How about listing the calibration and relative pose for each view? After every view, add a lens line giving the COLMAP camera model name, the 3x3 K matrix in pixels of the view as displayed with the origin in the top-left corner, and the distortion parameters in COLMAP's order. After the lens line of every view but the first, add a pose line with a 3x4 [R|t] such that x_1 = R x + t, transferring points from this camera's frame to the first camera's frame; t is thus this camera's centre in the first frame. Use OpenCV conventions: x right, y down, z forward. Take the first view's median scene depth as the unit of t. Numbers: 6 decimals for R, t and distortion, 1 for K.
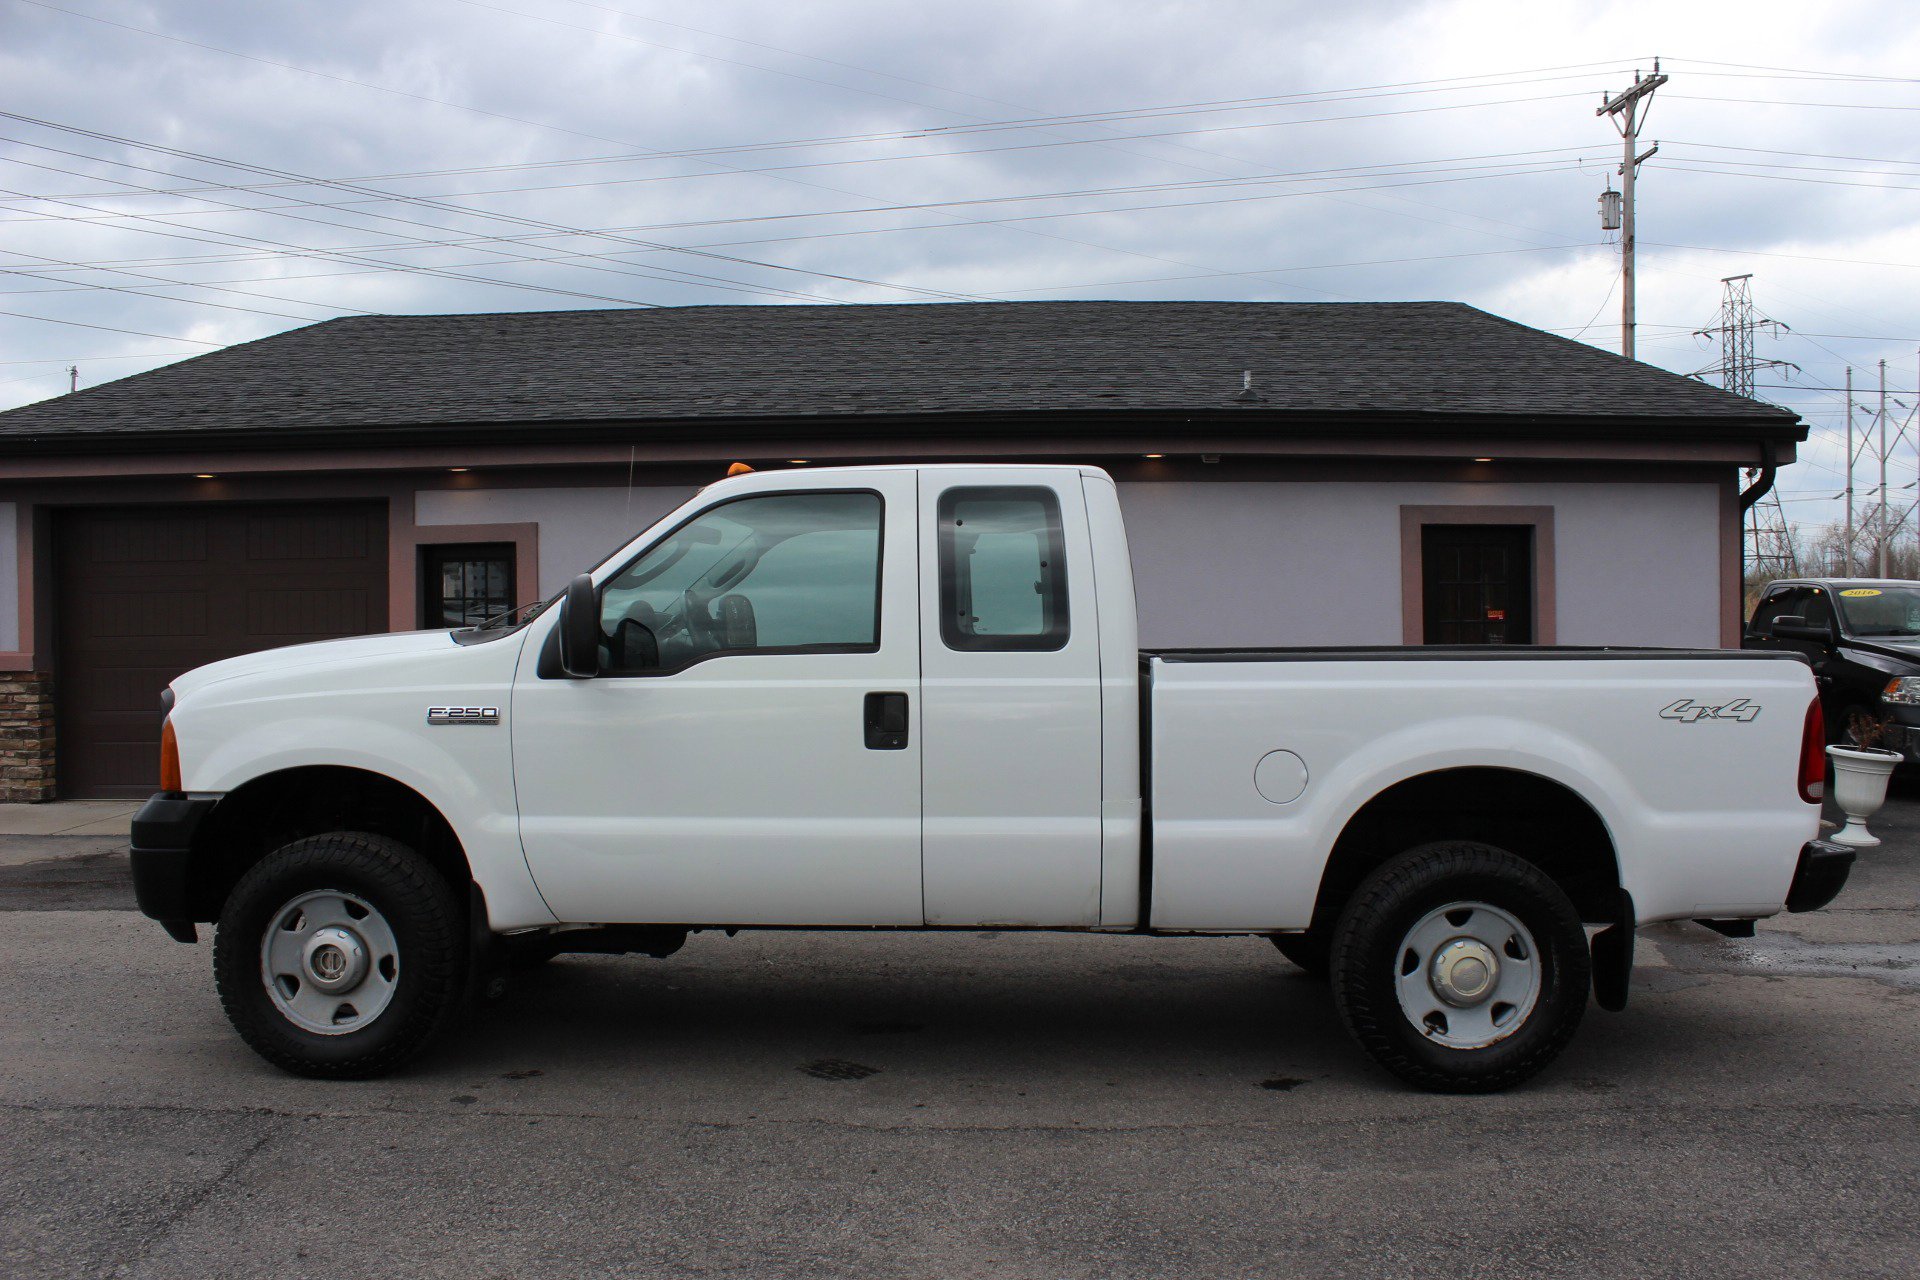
lens RADIAL K [[1635.4, 0, 967.2], [0, 1635.4, 647.9], [0, 0, 1]] dist [-0.170115, 0.163518]
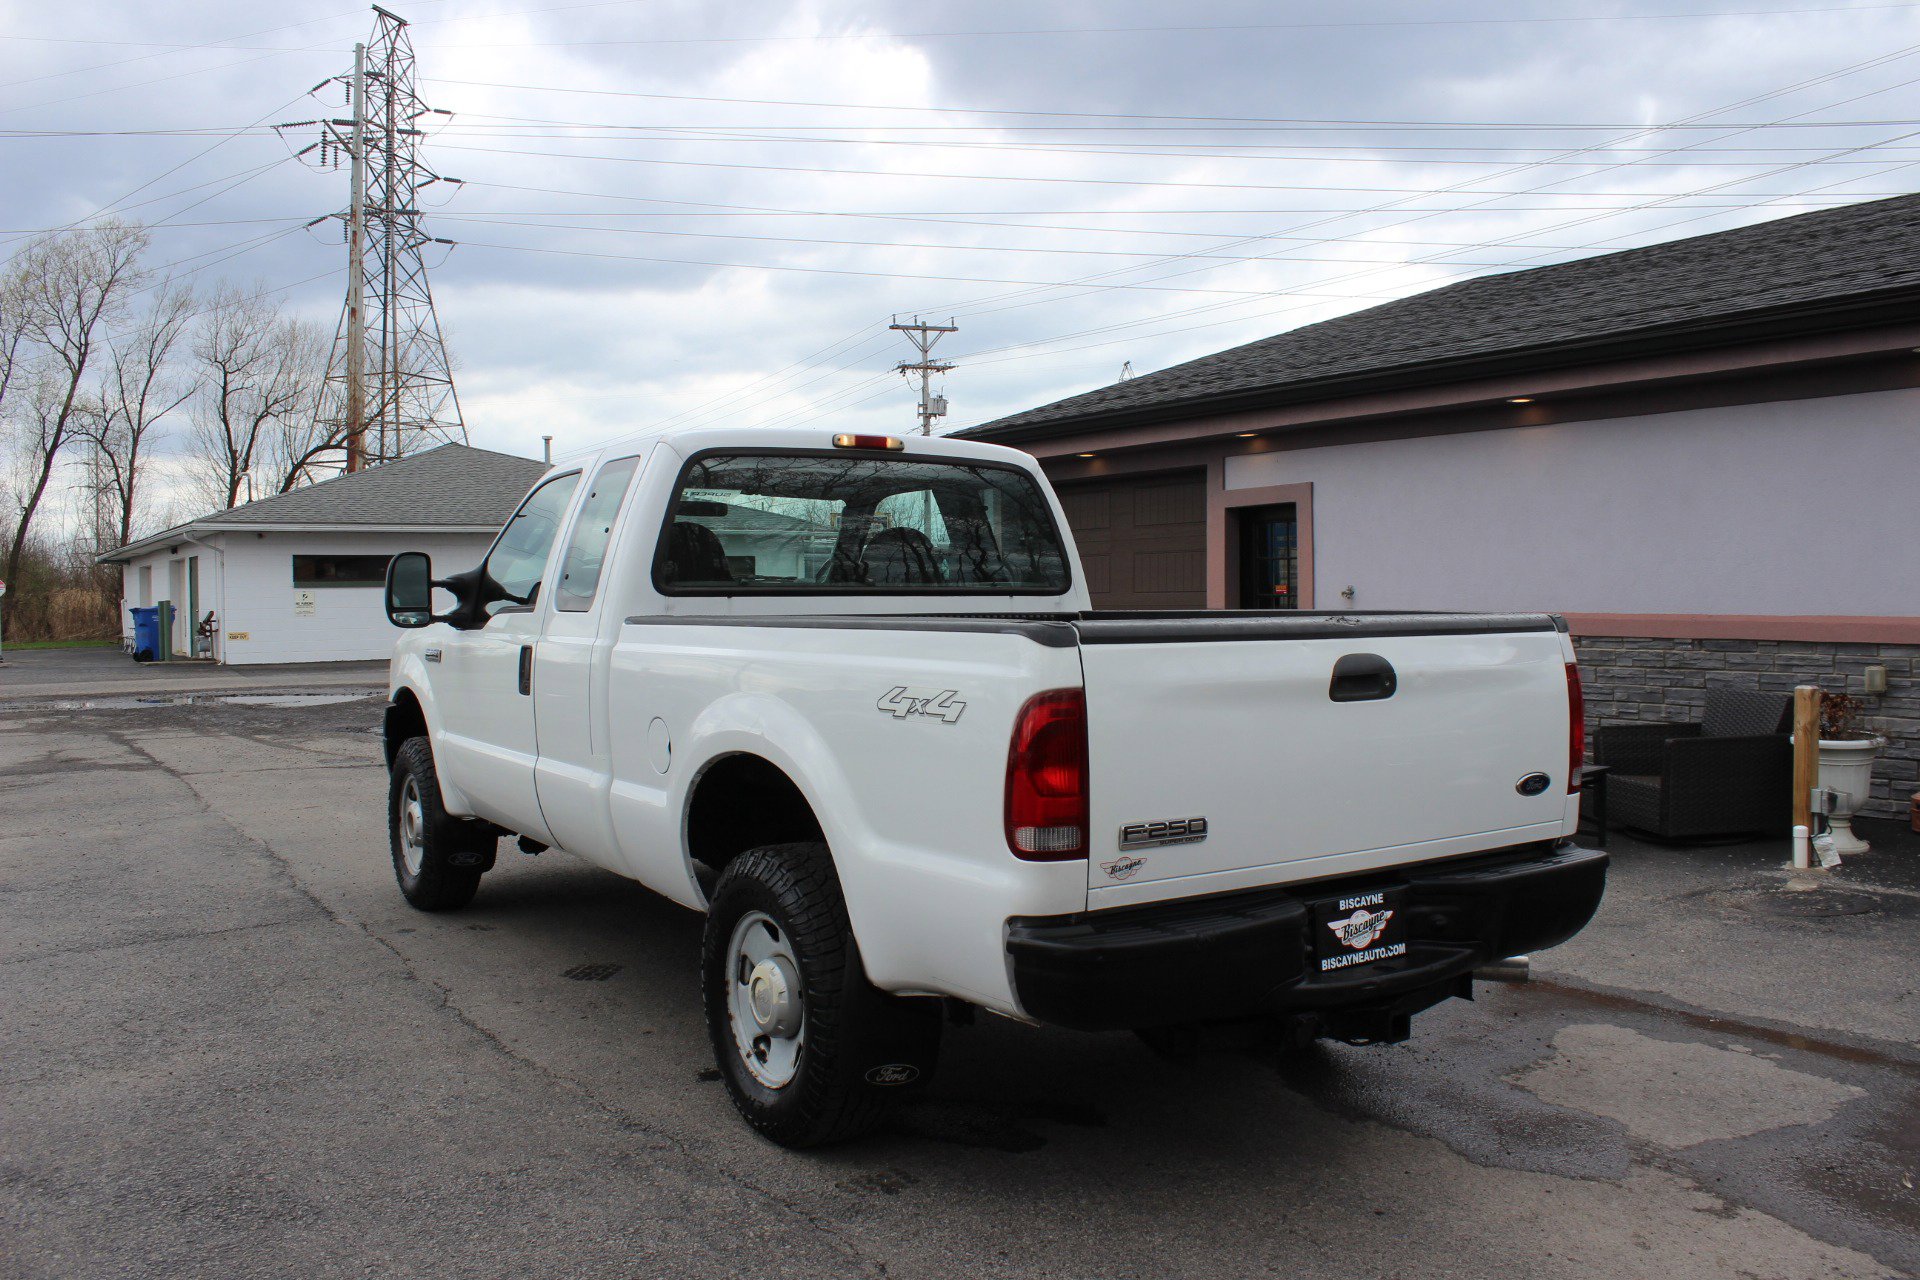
lens RADIAL K [[1627.6, 0, 950.8], [0, 1627.6, 644.1], [0, 0, 1]] dist [-0.172396, 0.171707]
pose [[0.565964, 0.026235, -0.824012, 0.460847], [-0.006633, 0.999606, 0.027270, -0.002932], [0.824403, -0.009968, 0.565915, 0.260565]]
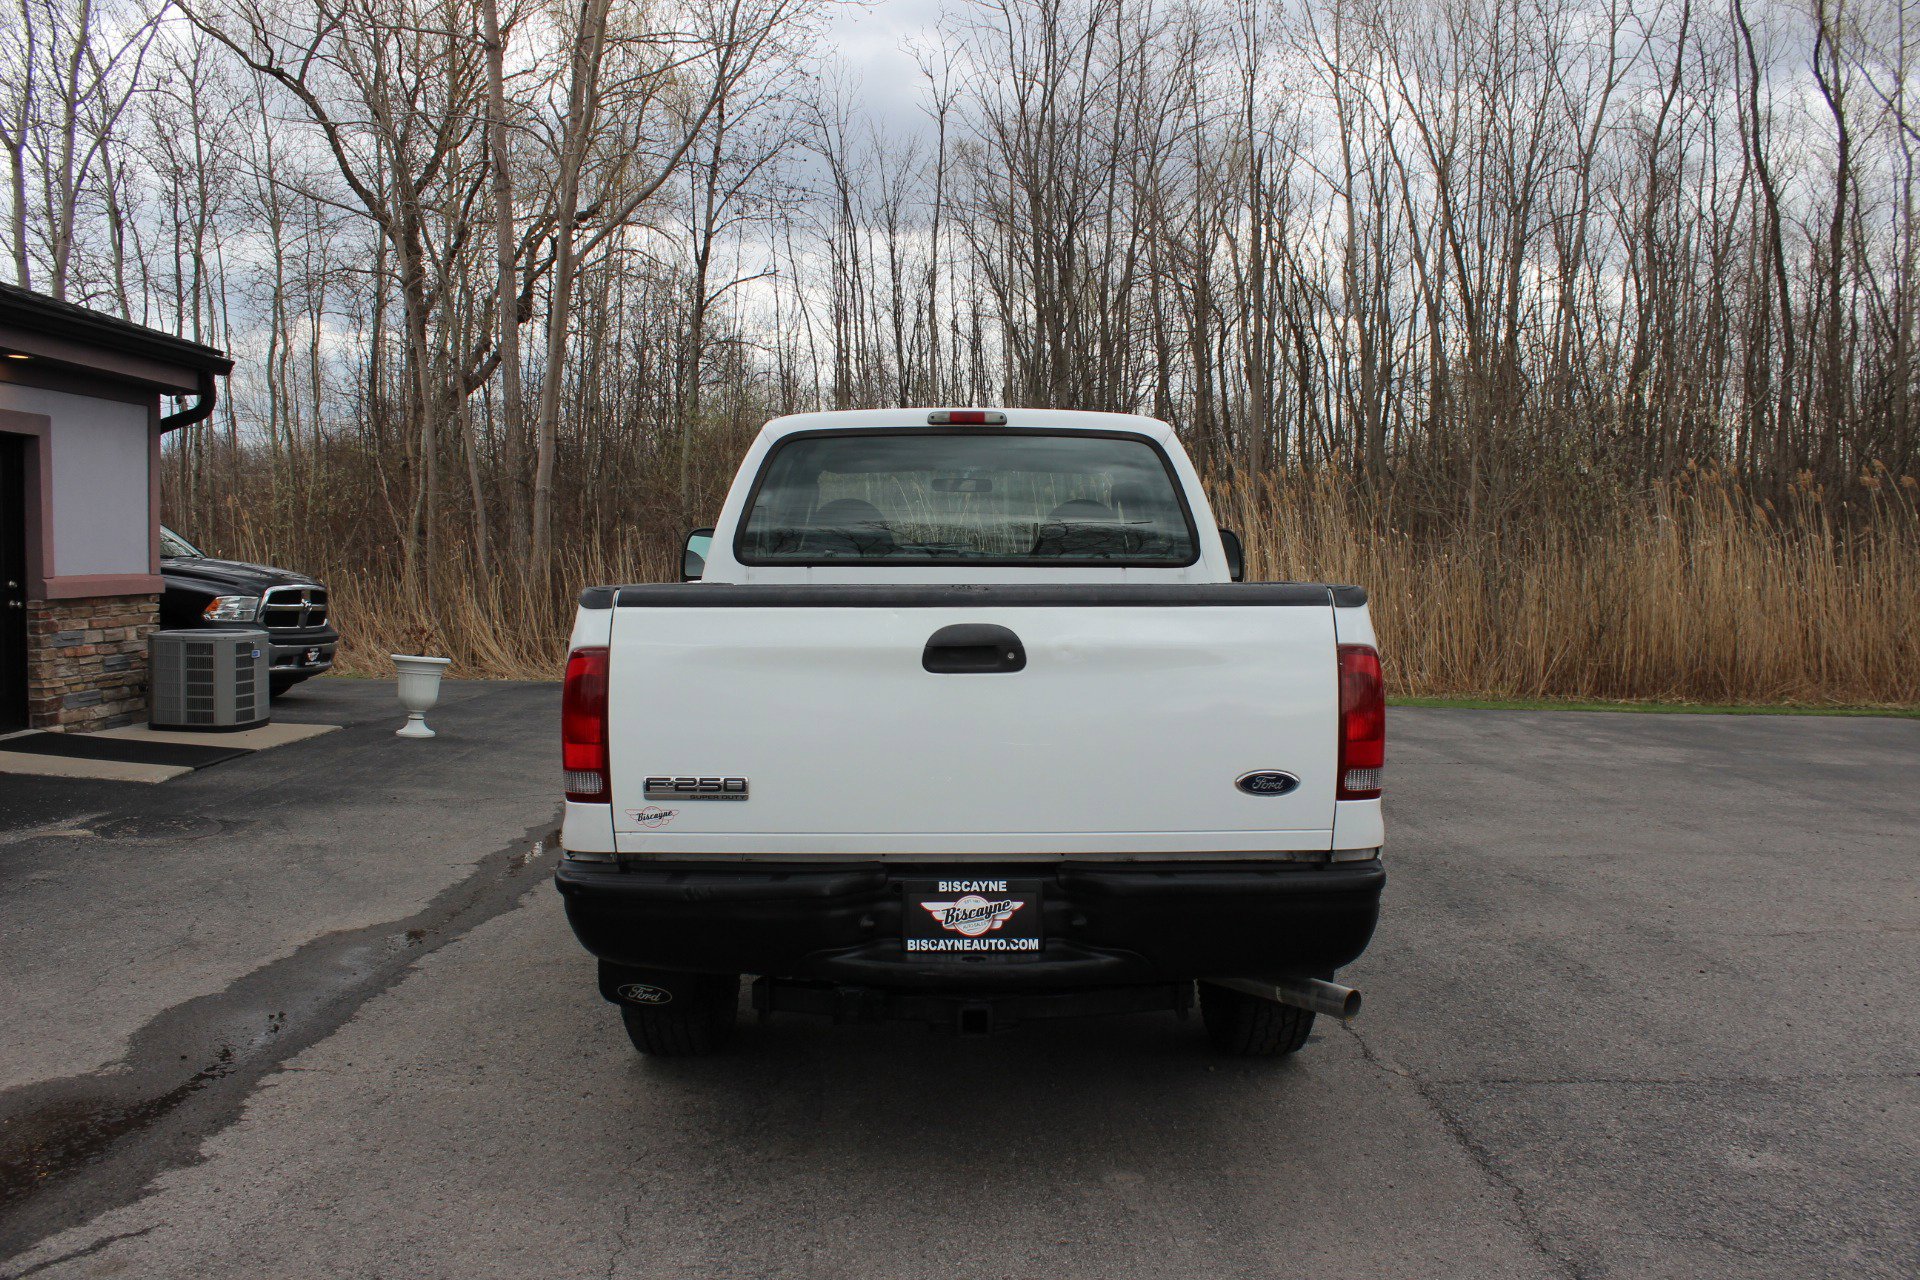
lens RADIAL K [[1639.3, 0, 970.7], [0, 1639.3, 649.2], [0, 0, 1]] dist [-0.171693, 0.169517]
pose [[-0.026826, -0.058478, 0.997928, -0.553968], [0.003493, 0.998276, 0.058593, -0.008404], [-0.999634, 0.005058, -0.026575, 0.527829]]
